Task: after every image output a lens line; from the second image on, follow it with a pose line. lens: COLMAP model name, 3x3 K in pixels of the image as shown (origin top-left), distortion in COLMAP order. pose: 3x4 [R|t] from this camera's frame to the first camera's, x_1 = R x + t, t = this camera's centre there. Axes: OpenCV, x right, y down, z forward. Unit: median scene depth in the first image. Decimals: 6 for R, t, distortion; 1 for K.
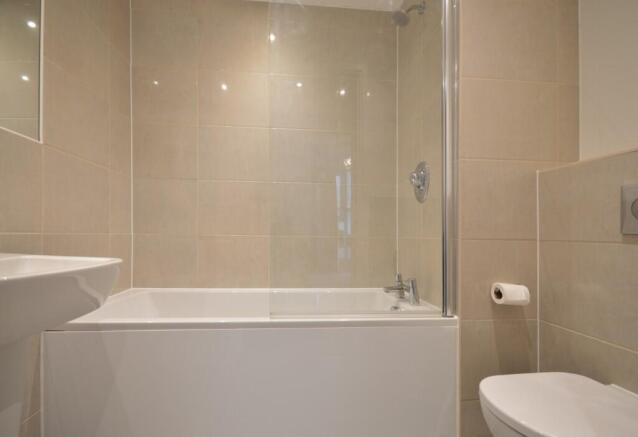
lens RADIAL K [[291.4, 0, 318.6], [0, 291.4, 233.3], [0, 0, 1]] dist [-0.002738, -0.000765]
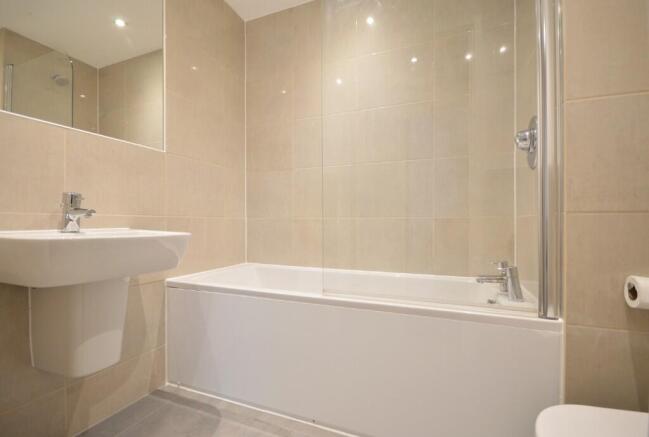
lens RADIAL K [[290.6, 0, 324.5], [0, 290.6, 218.5], [0, 0, 1]] dist [0.000308, 0.000048]
pose [[0.890872, -0.022397, -0.453702, 0.278305], [0.018771, 0.999746, -0.012494, 0.032799], [0.453866, 0.002614, 0.891066, 0.085359]]
